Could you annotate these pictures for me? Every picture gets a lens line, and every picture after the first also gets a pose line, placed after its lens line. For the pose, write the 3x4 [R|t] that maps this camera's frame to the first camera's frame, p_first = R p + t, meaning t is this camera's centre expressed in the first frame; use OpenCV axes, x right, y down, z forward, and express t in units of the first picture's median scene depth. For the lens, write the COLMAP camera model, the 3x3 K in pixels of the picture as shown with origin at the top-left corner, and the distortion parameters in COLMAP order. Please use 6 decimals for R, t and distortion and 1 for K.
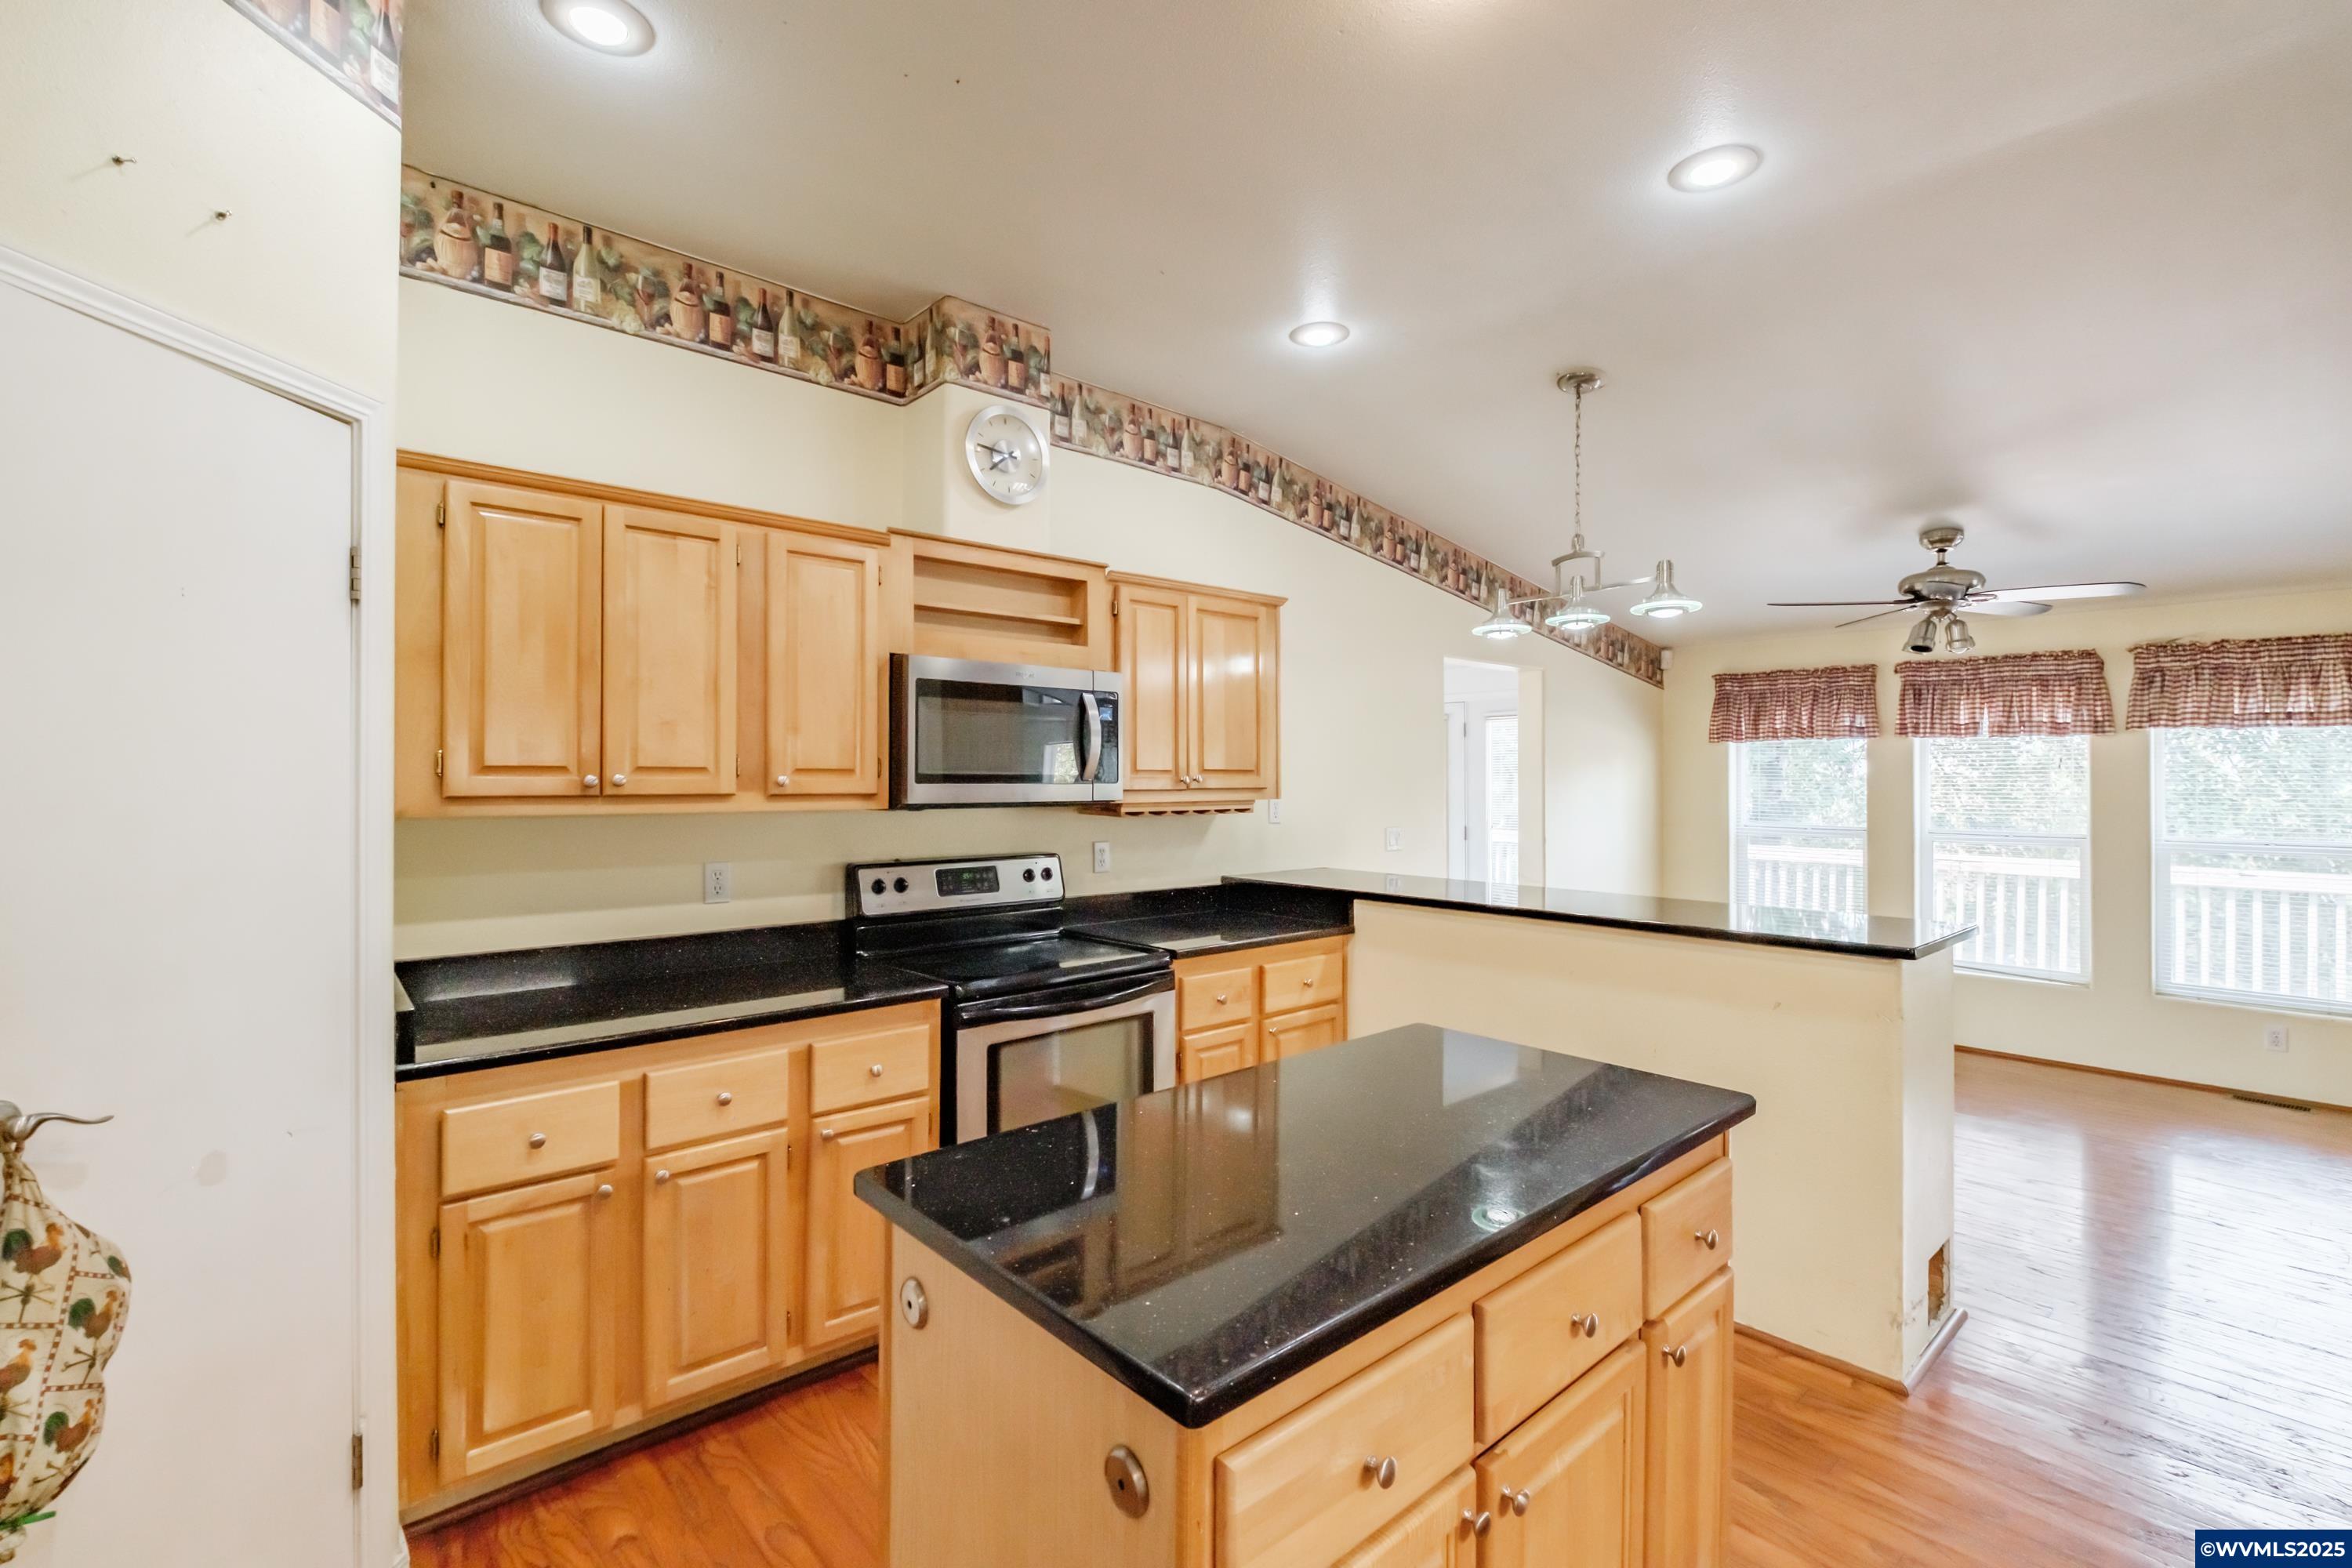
lens RADIAL K [[1036.2, 0, 1165.6], [0, 1036.2, 771.3], [0, 0, 1]] dist [0.002327, -0.004441]
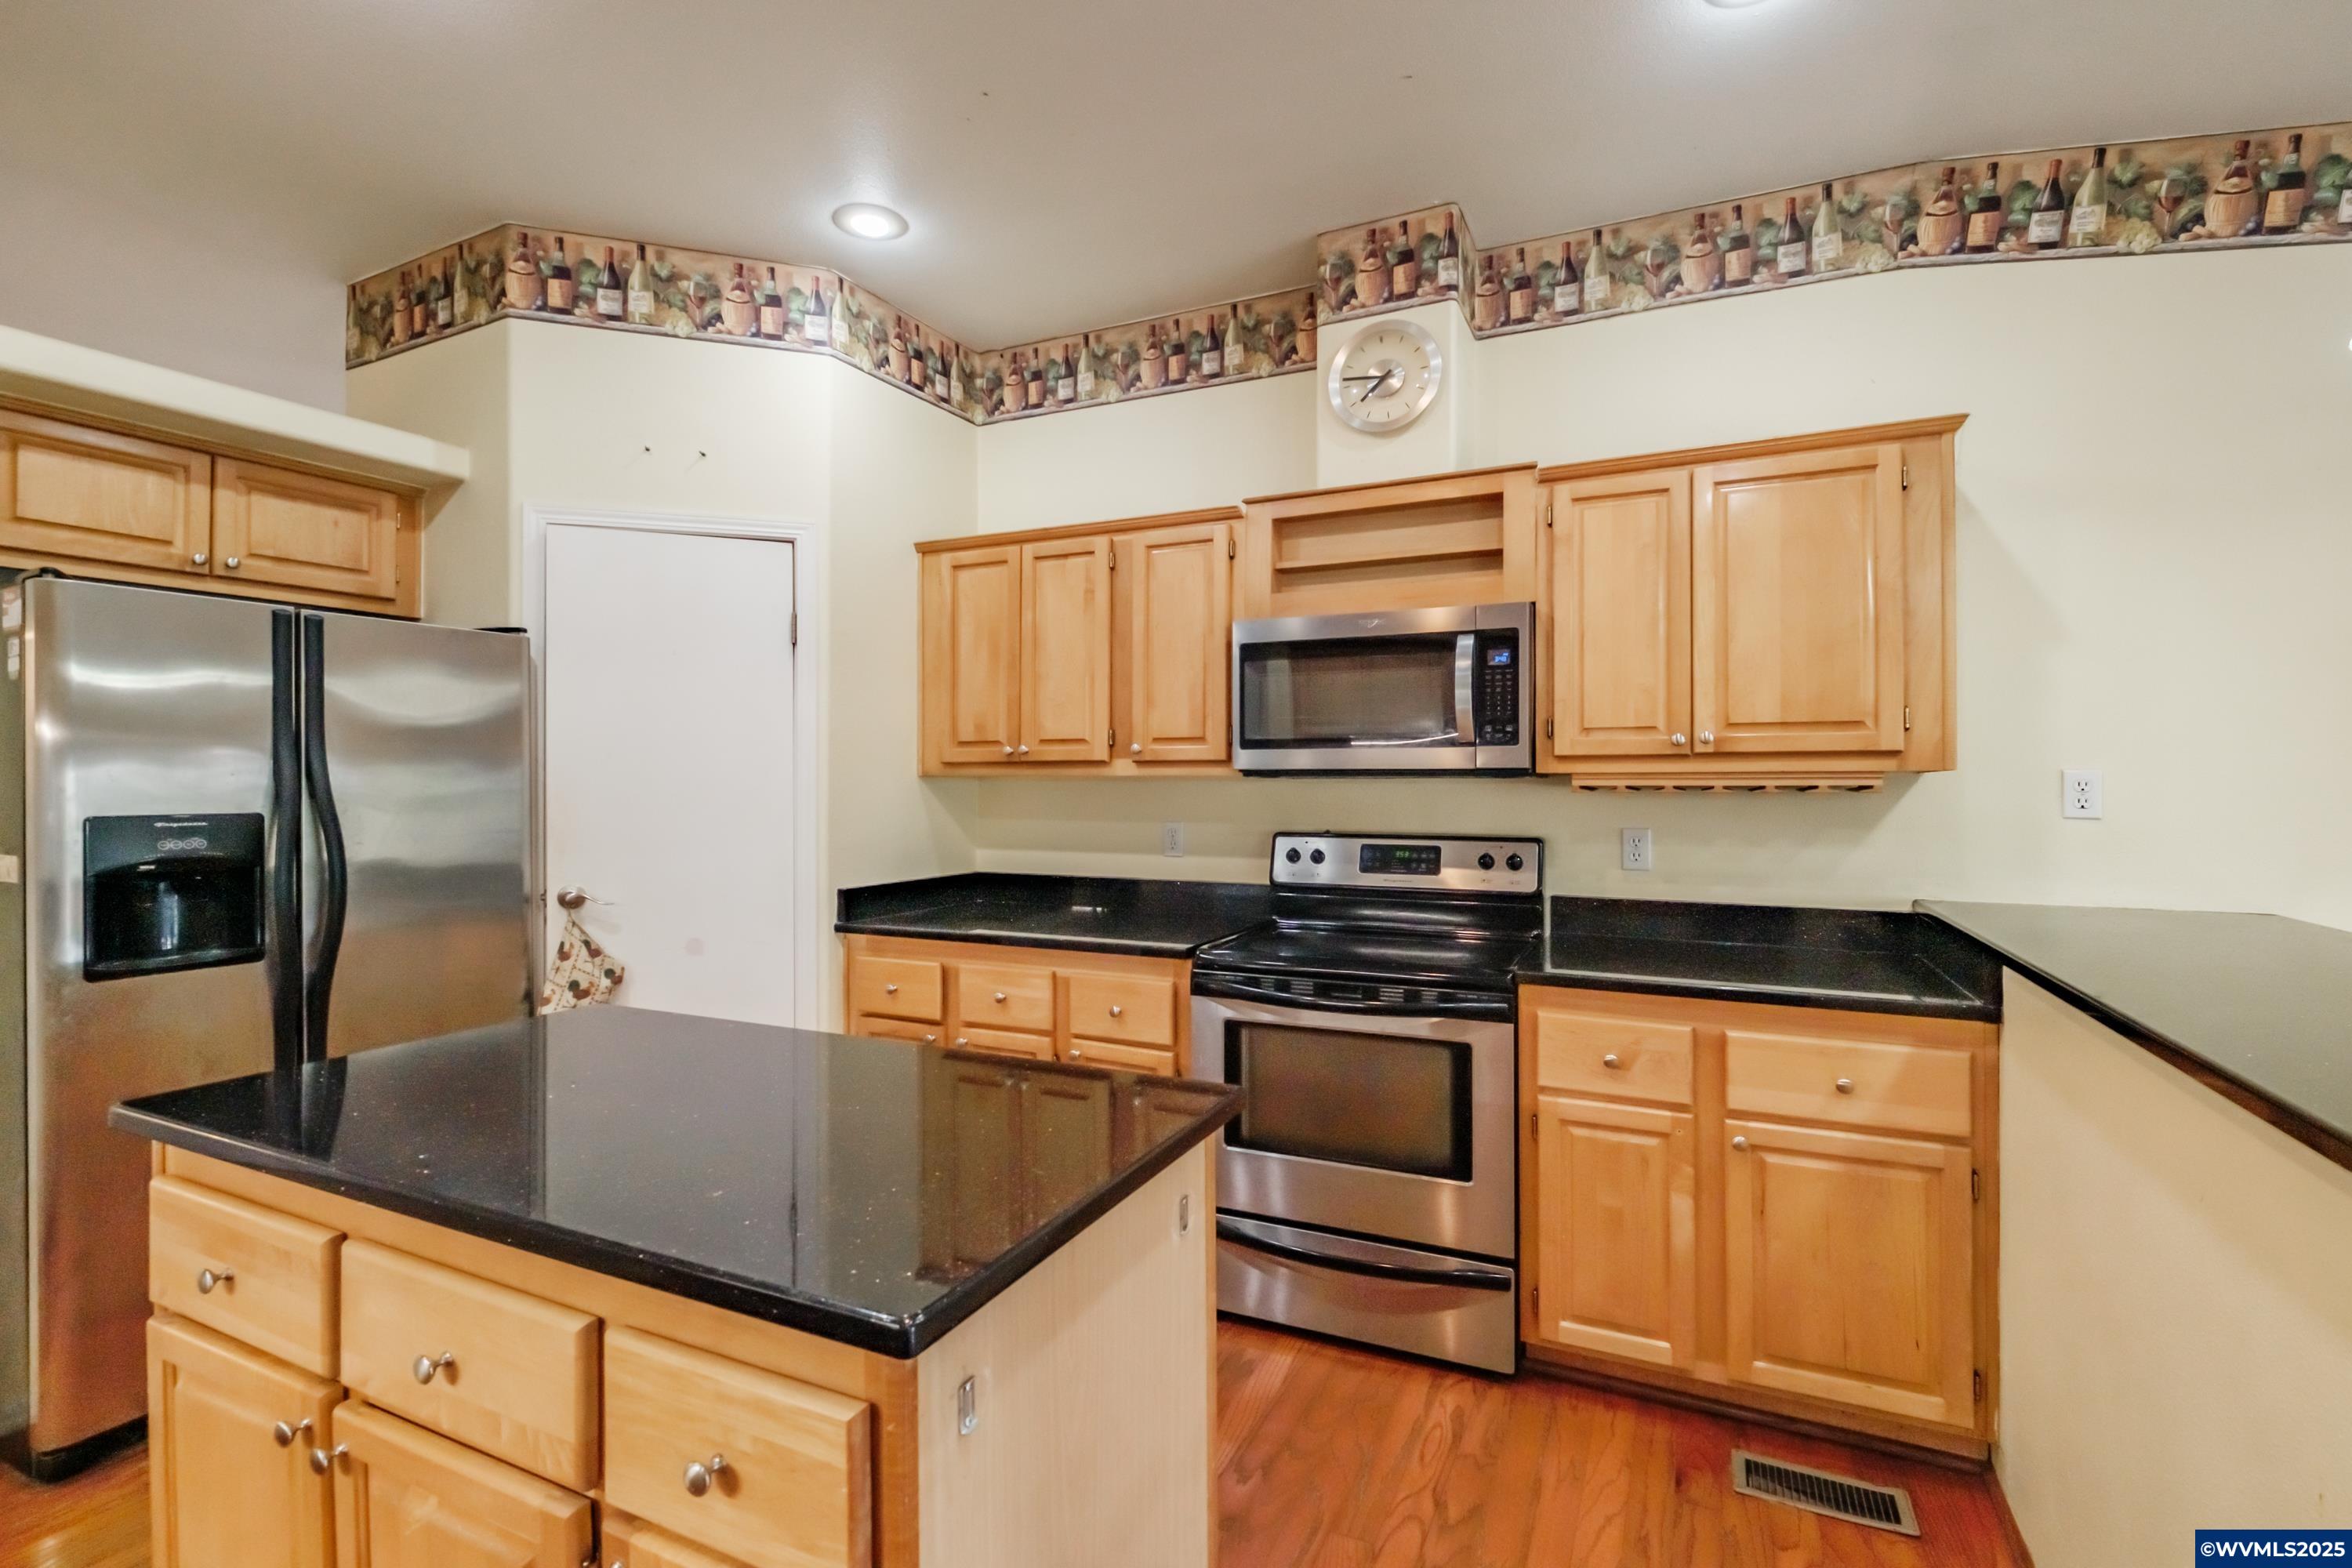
lens RADIAL K [[969.6, 0, 1122.8], [0, 969.6, 777.1], [0, 0, 1]] dist [-0.001327, -0.002657]
pose [[0.413378, -0.003602, -0.910552, 0.501056], [0.007038, 0.999975, -0.000761, 0.034070], [0.910532, -0.006094, 0.413393, 0.452118]]
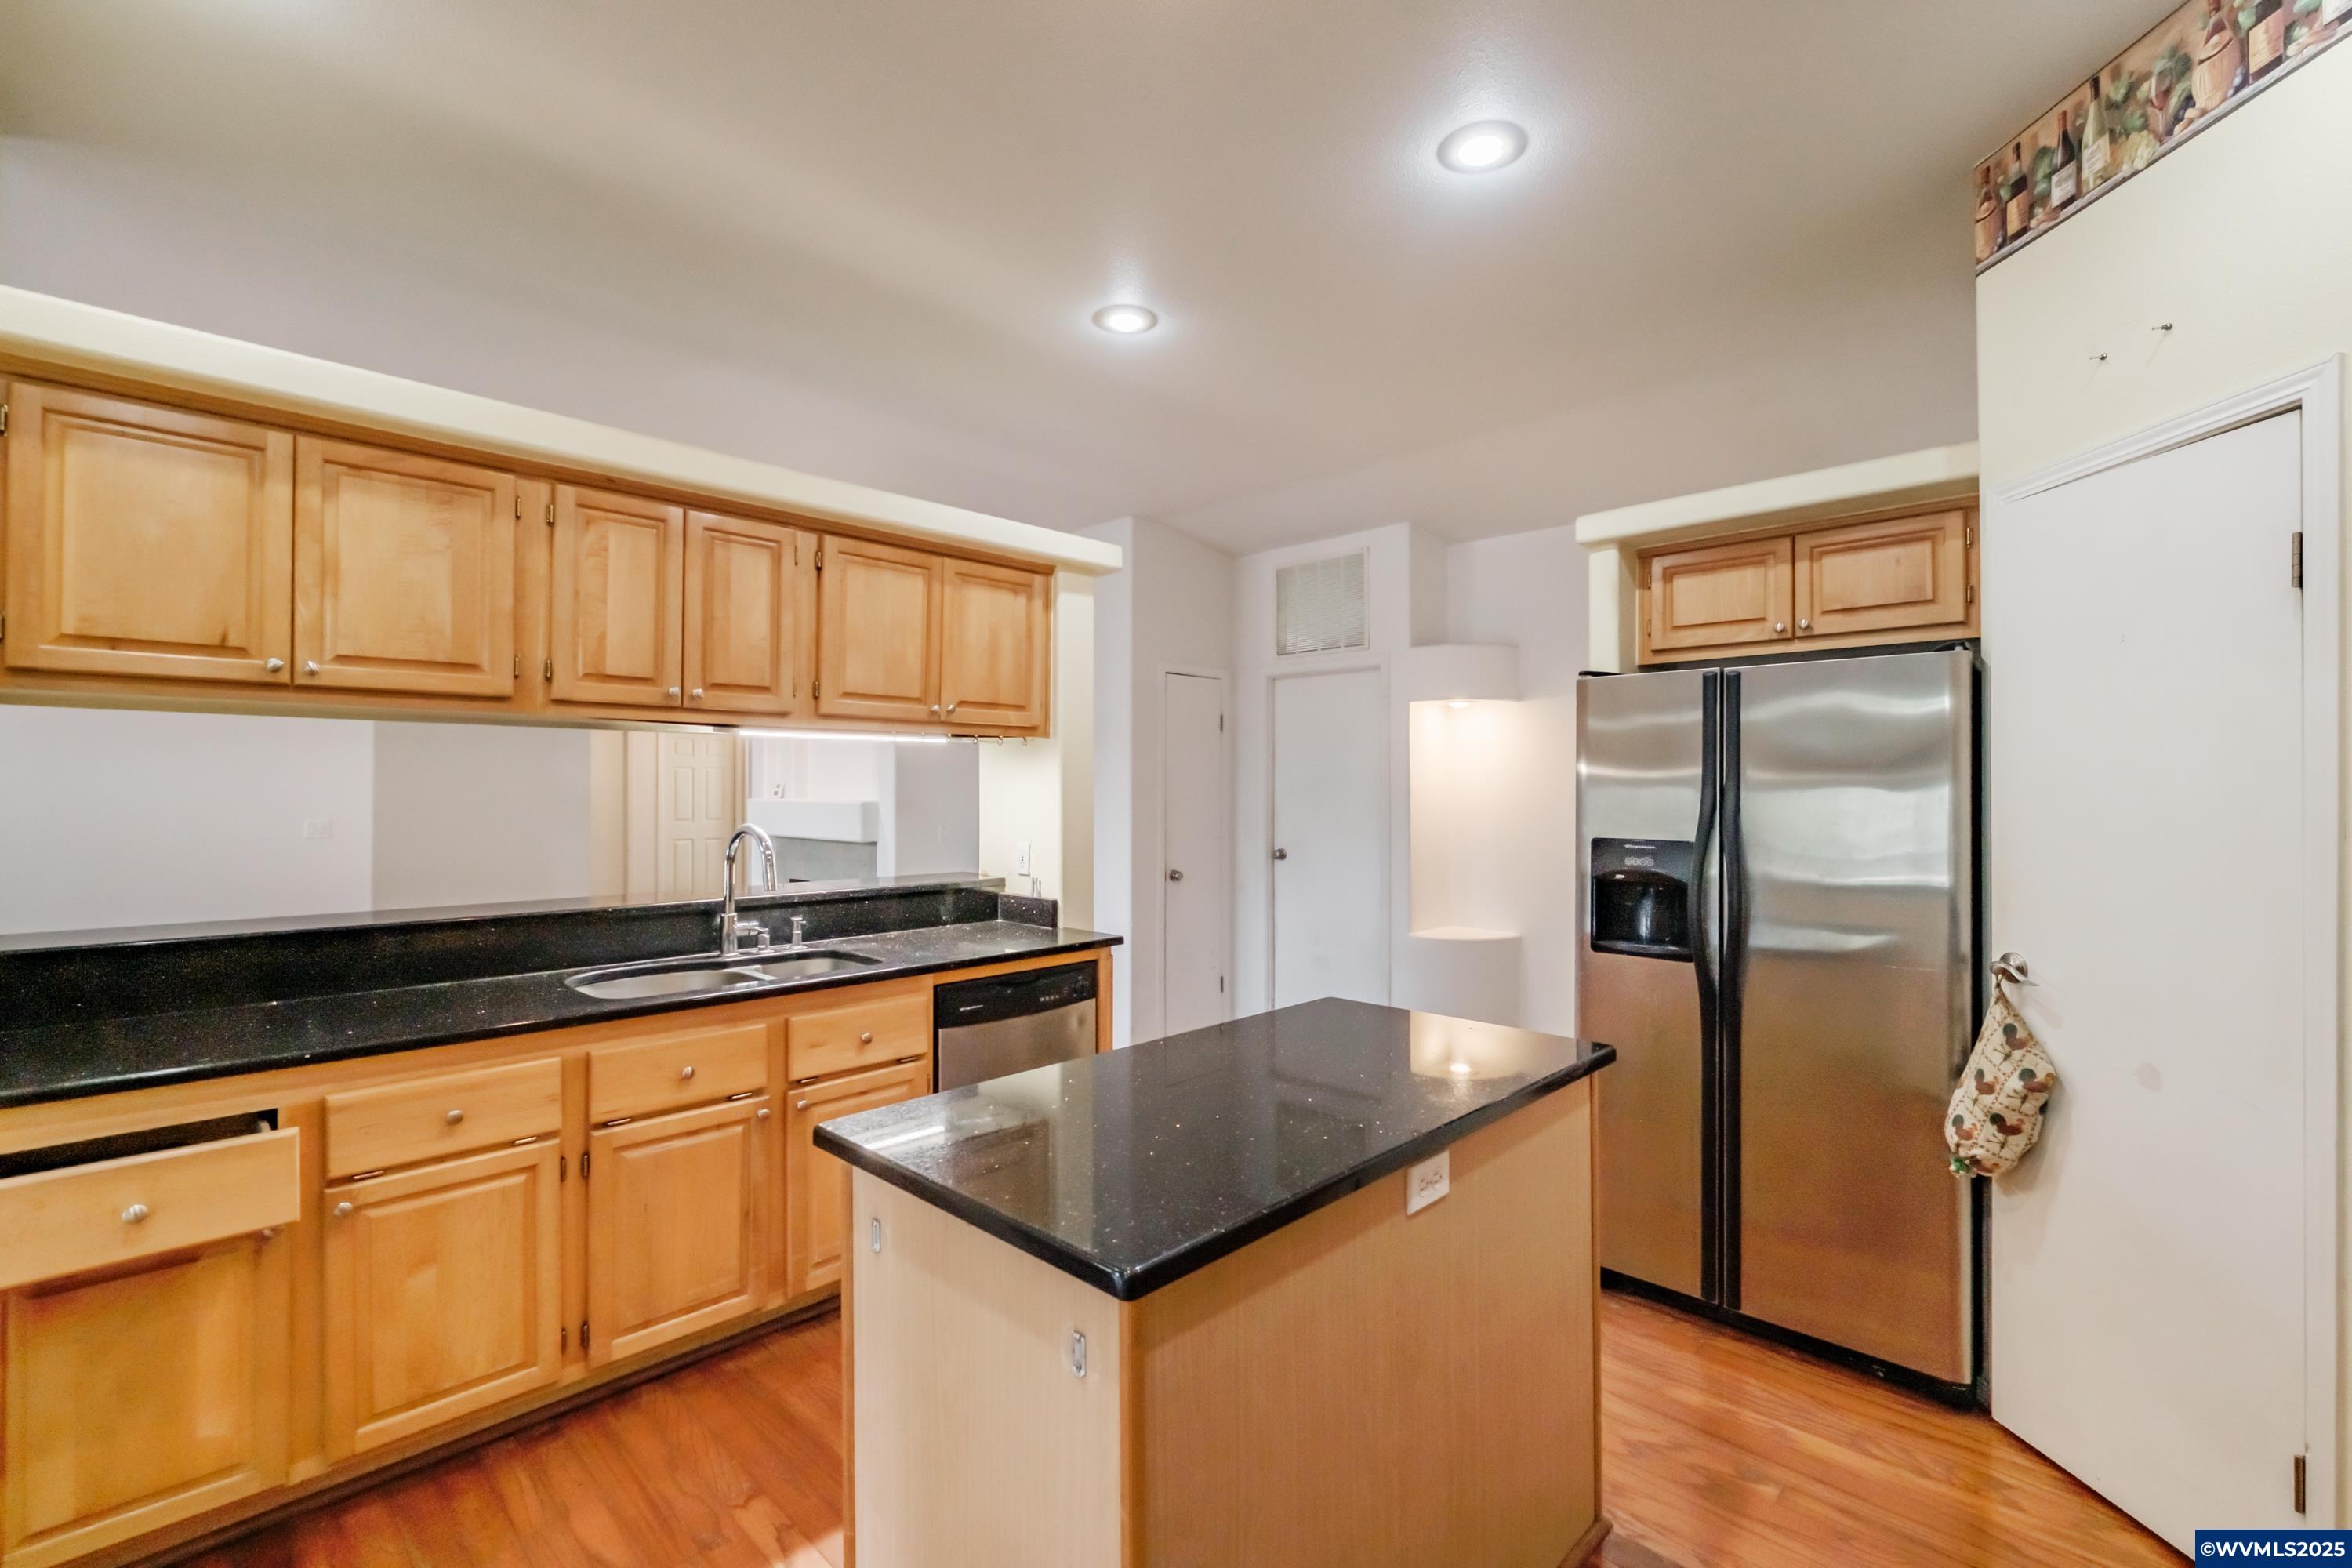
lens RADIAL K [[1018.3, 0, 1187.5], [0, 1018.3, 786.6], [0, 0, 1]] dist [-0.003038, -0.001315]
pose [[-0.995233, -0.004537, -0.097421, 0.165382], [-0.003514, 0.999937, -0.010672, 0.016710], [0.097463, -0.010278, -0.995186, 1.023726]]
